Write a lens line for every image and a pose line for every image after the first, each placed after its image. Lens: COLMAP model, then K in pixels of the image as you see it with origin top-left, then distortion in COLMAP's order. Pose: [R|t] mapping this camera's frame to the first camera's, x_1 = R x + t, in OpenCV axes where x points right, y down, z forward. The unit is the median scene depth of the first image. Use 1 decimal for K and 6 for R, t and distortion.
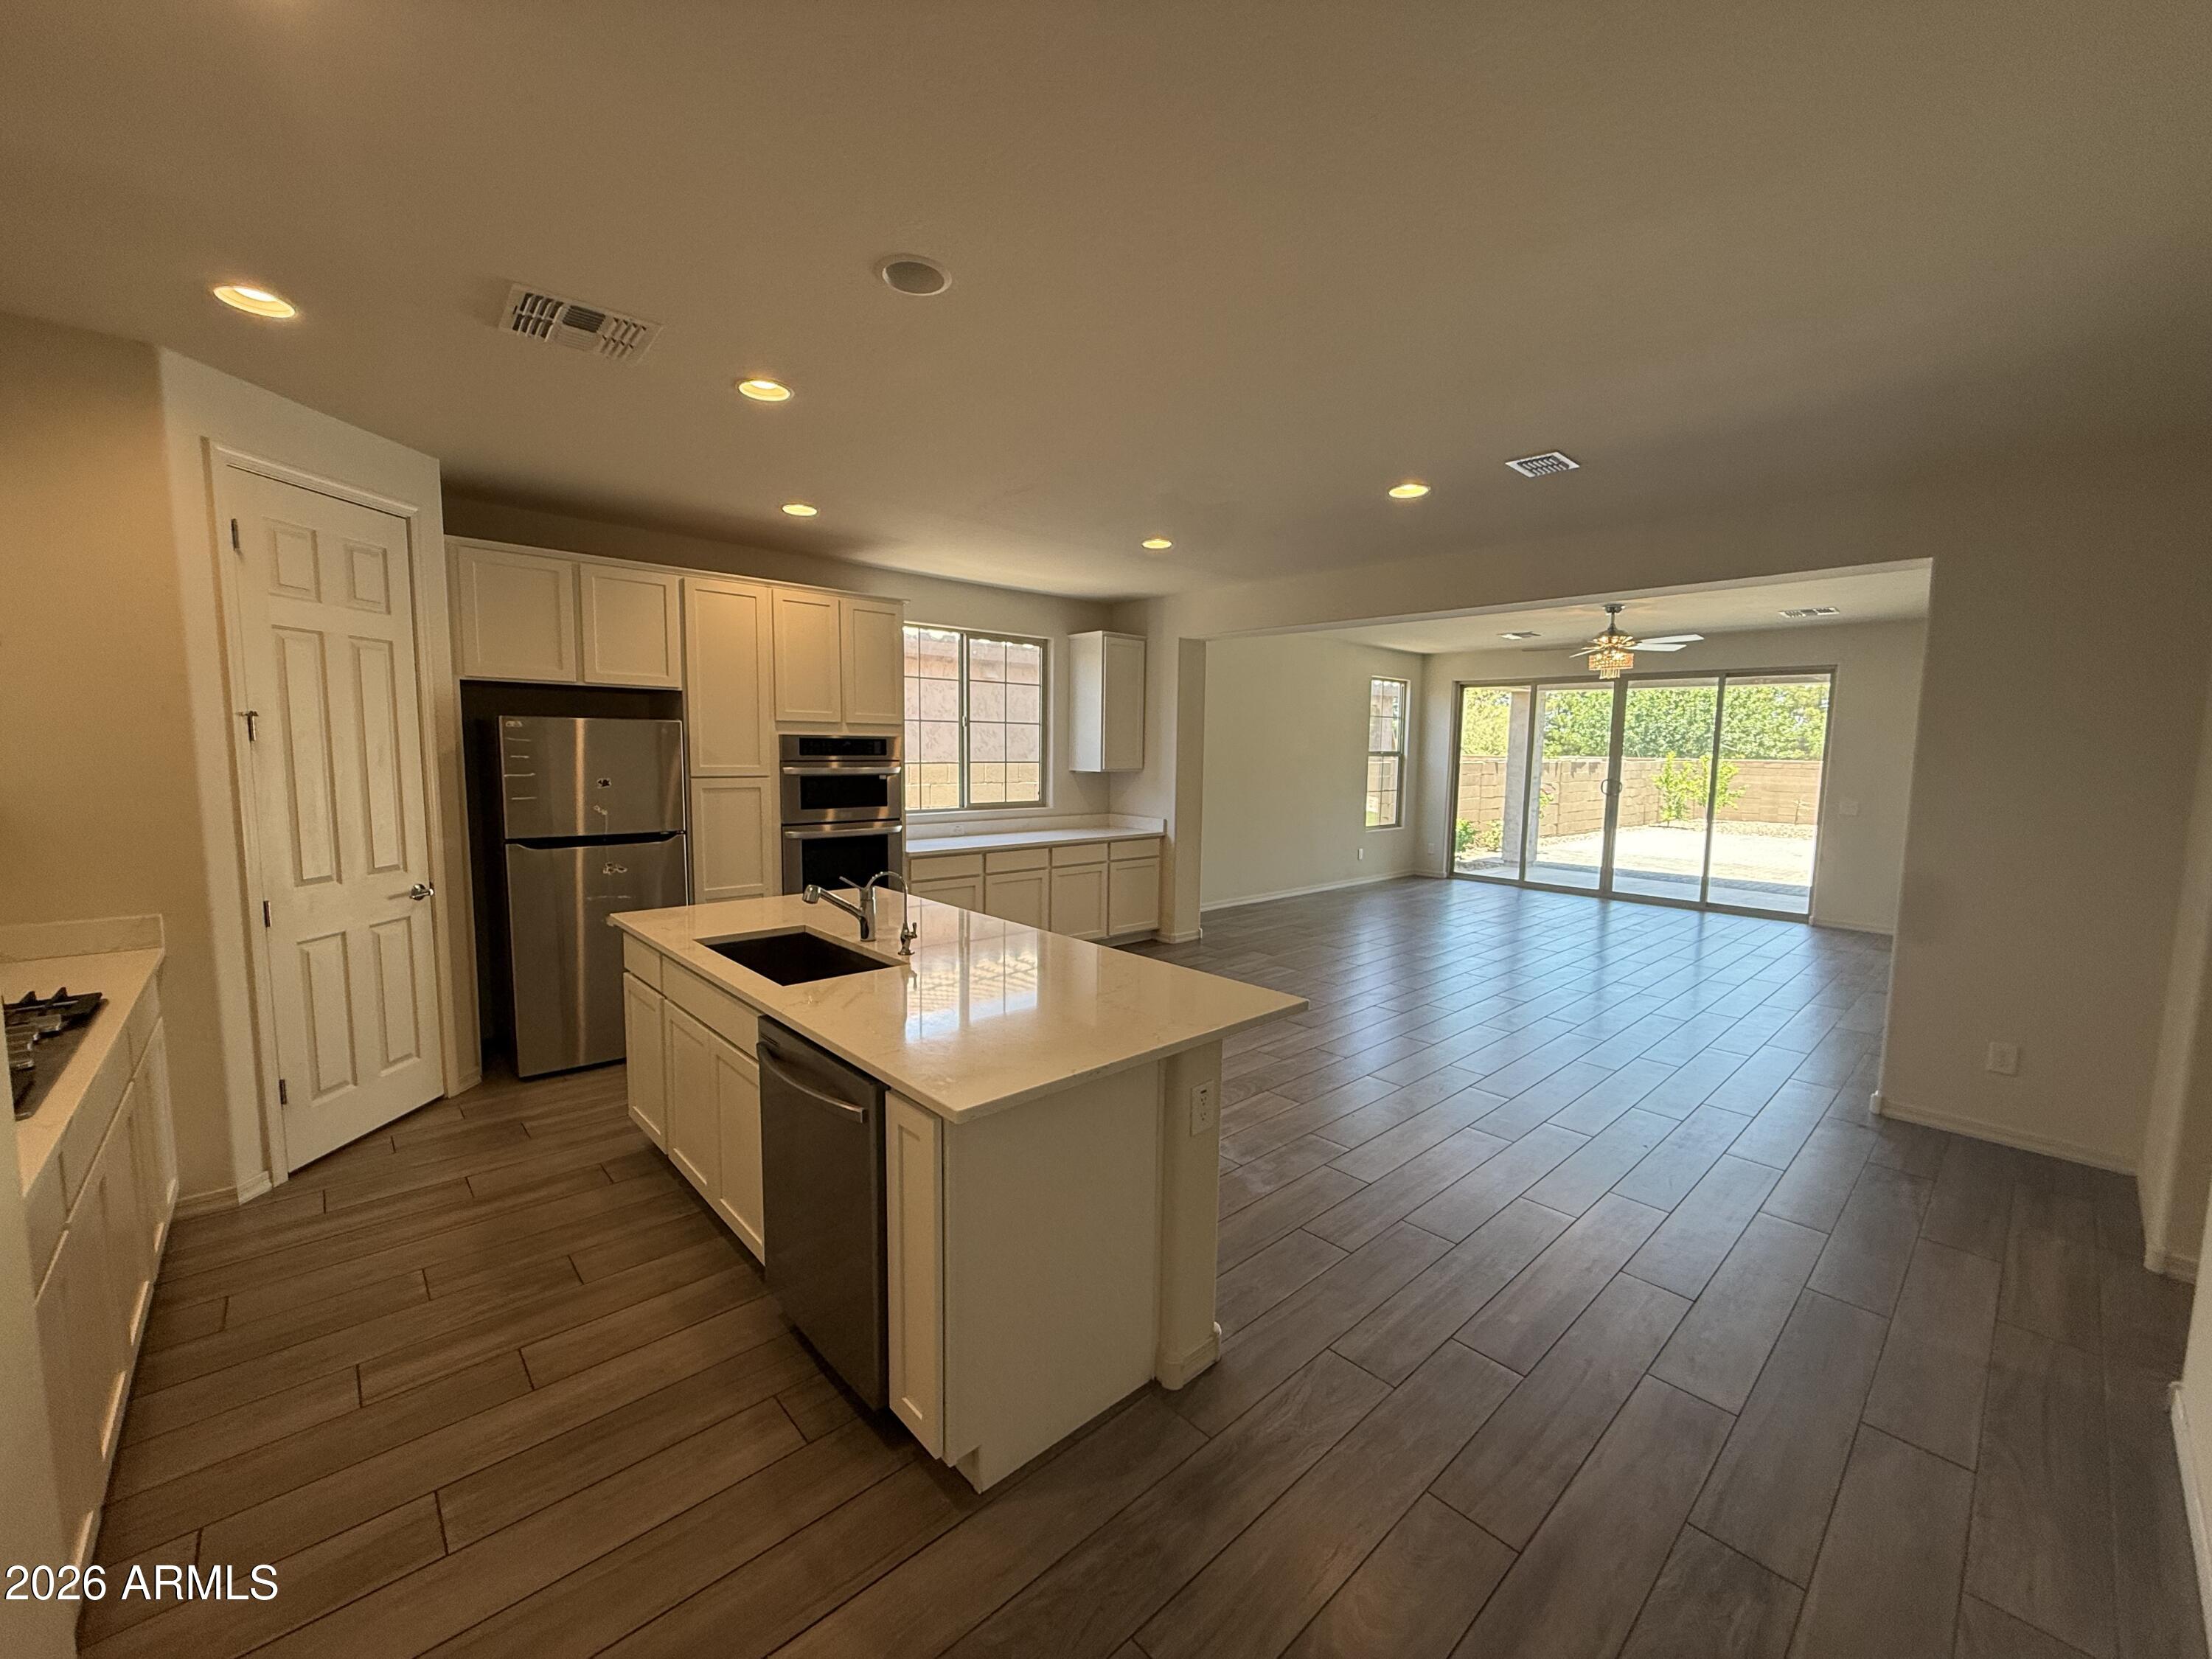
lens RADIAL K [[878.8, 0, 1100.6], [0, 878.8, 826.5], [0, 0, 1]] dist [0.000114, 0.000523]
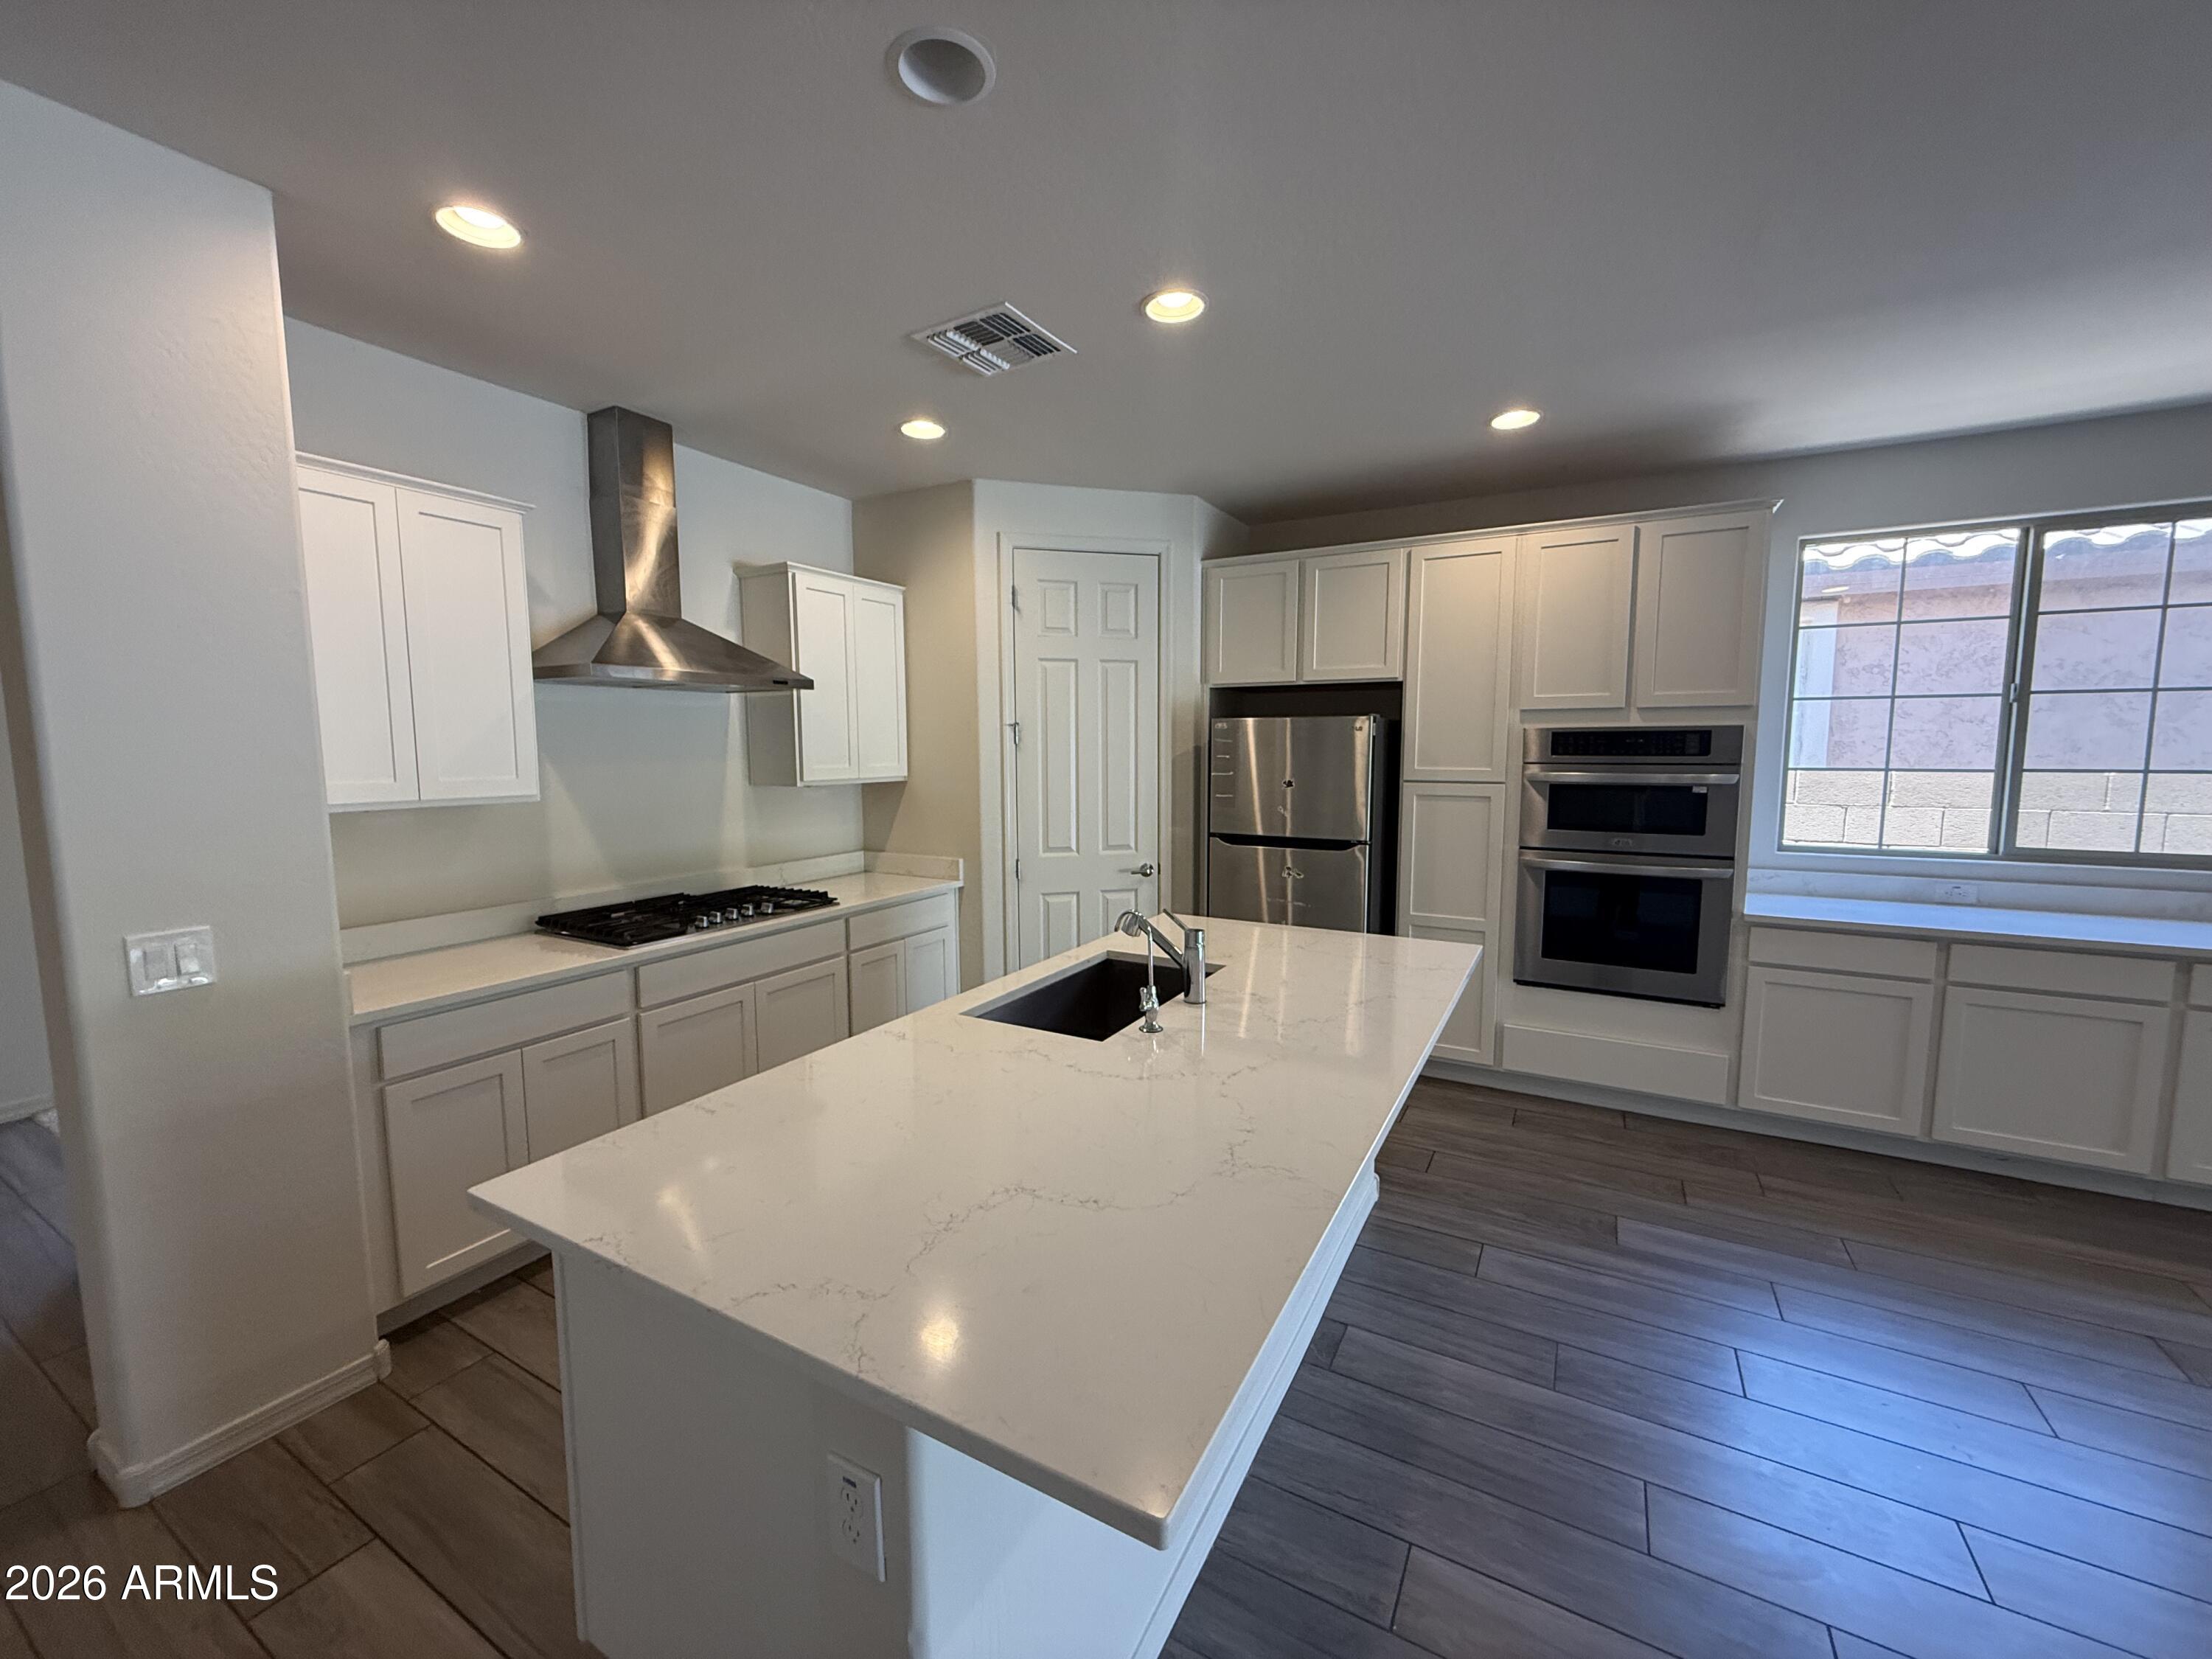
lens RADIAL K [[878.8, 0, 1099.8], [0, 878.8, 842.9], [0, 0, 1]] dist [0.000114, 0.000523]
pose [[0.313701, 0.084082, -0.945792, 0.171396], [-0.081839, 0.994759, 0.061291, -0.015370], [0.945988, 0.058175, 0.318938, 0.287965]]
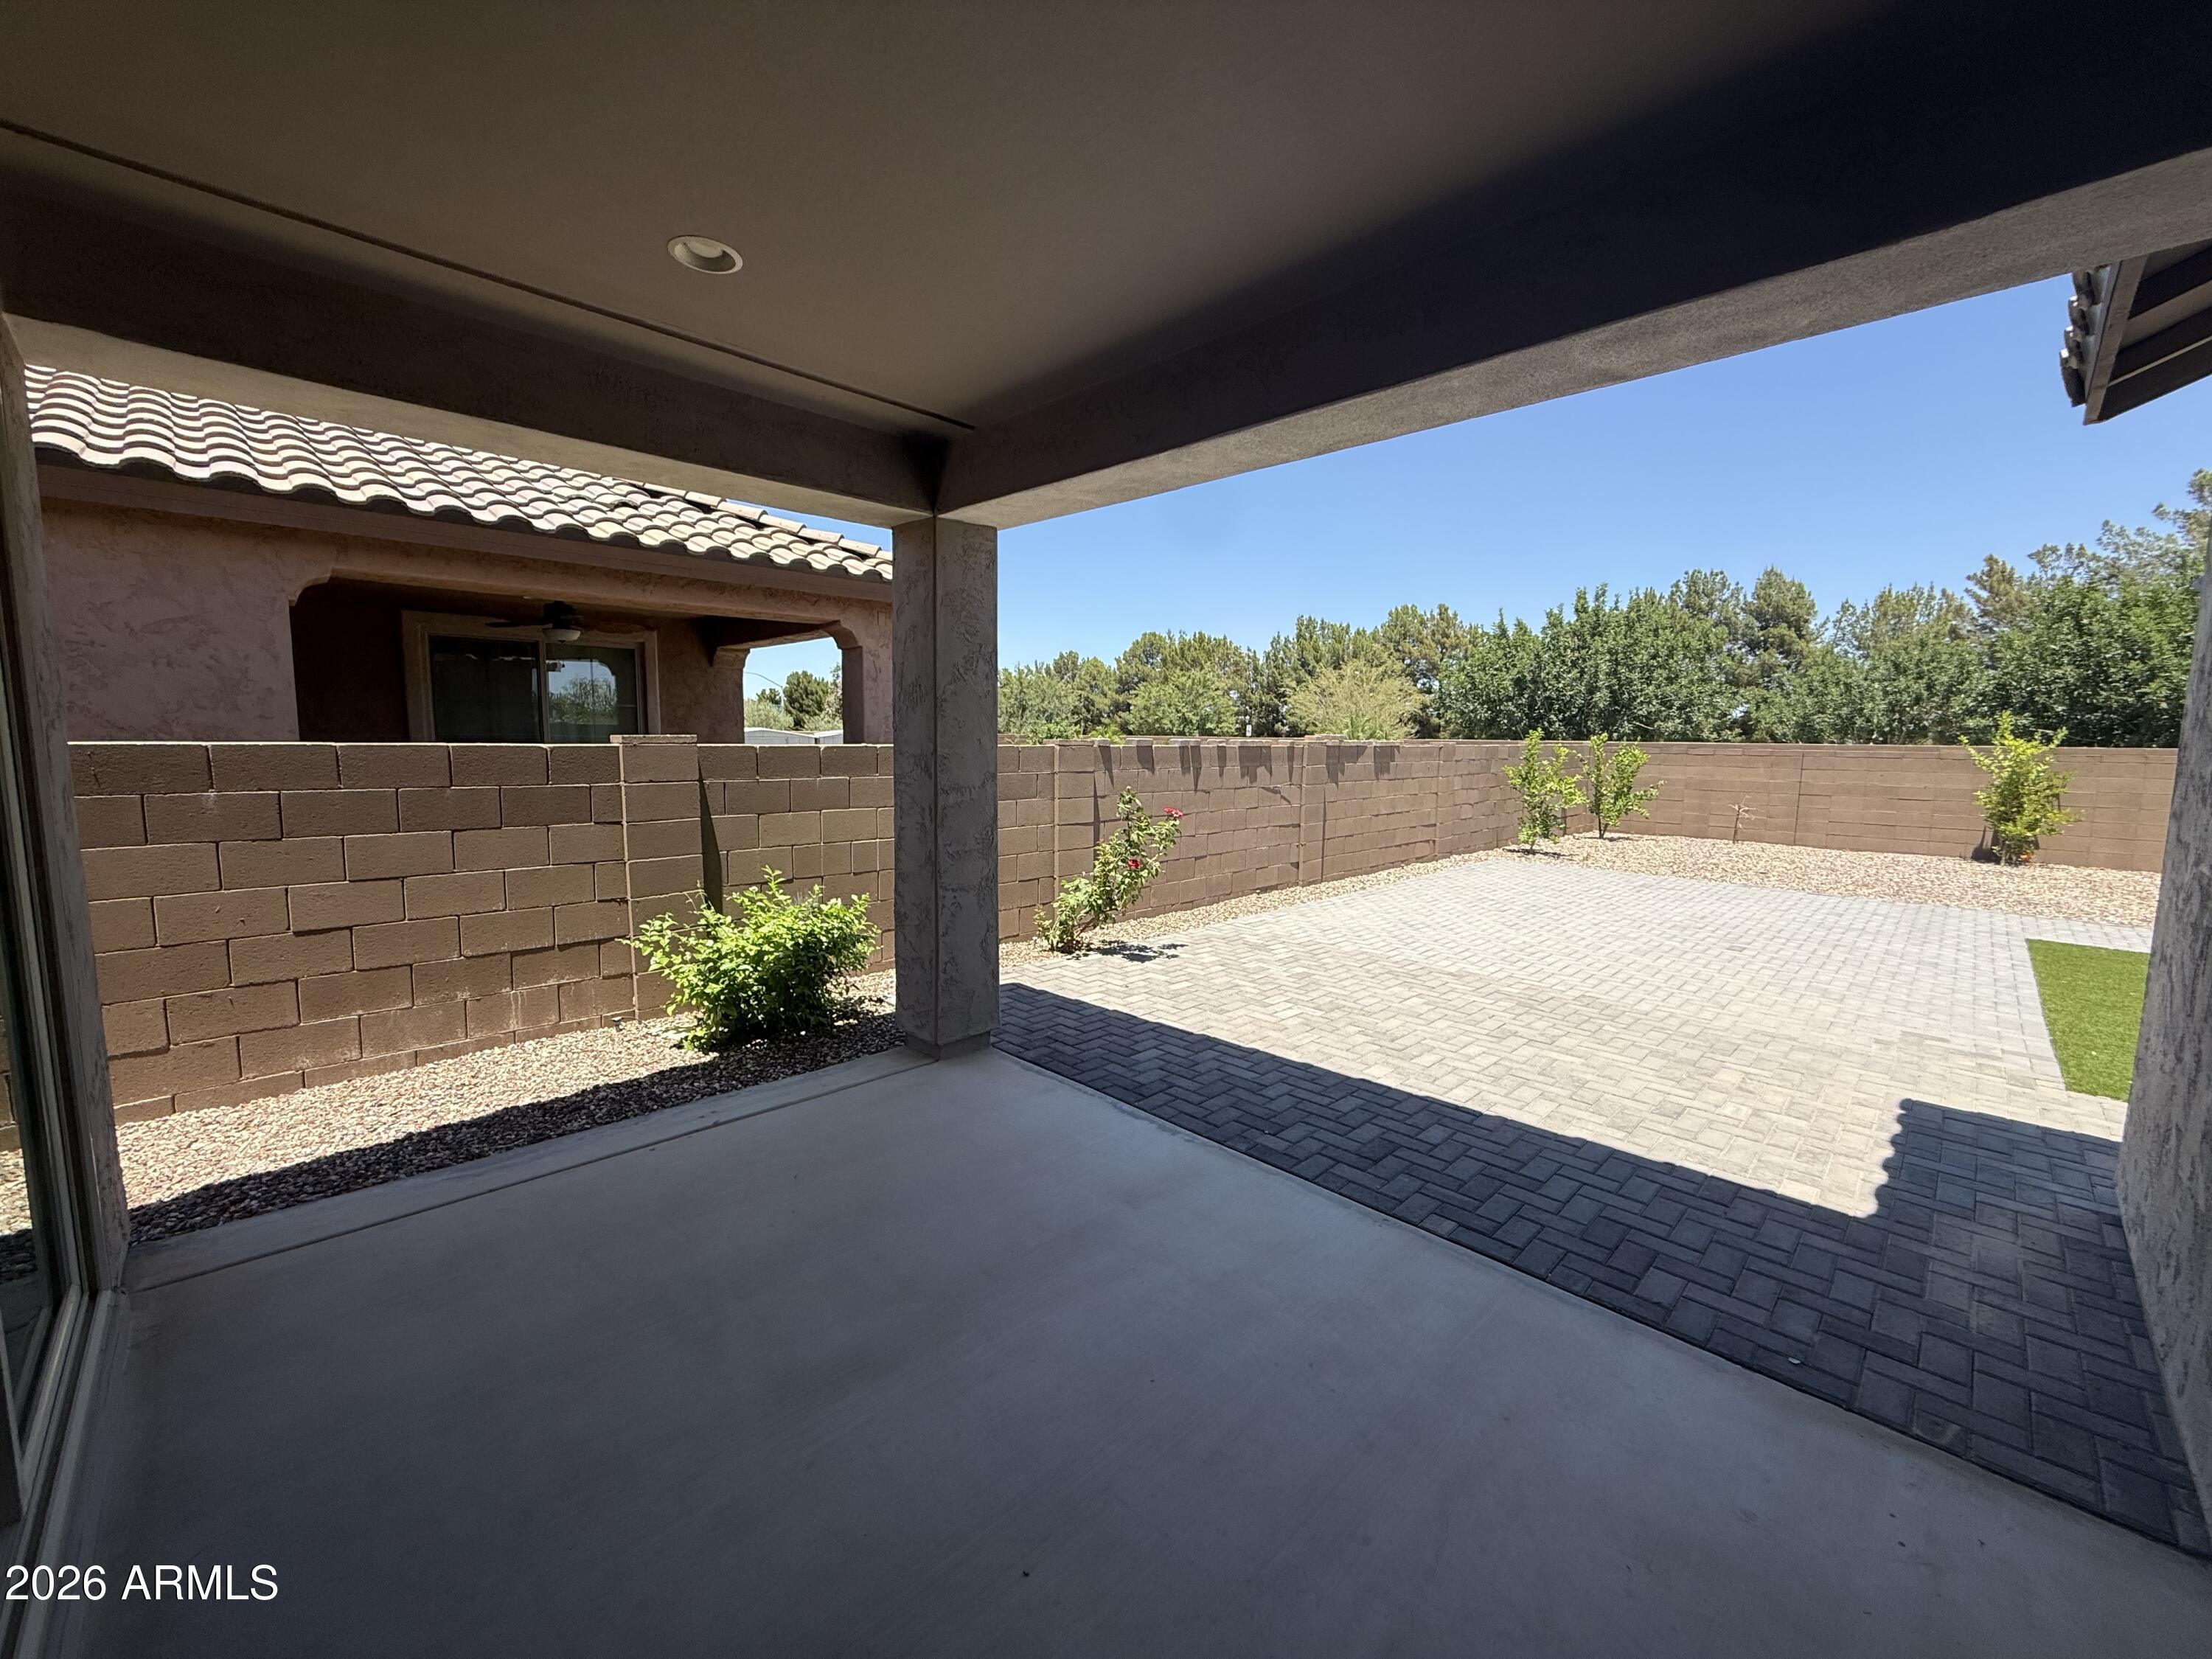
lens RADIAL K [[878.8, 0, 1094.2], [0, 878.8, 828.2], [0, 0, 1]] dist [0.000114, 0.000523]
pose [[0.999223, -0.009606, 0.038224, 0.969765], [0.009027, 0.999842, 0.015304, -0.086283], [-0.038365, -0.014947, 0.999152, 1.221865]]
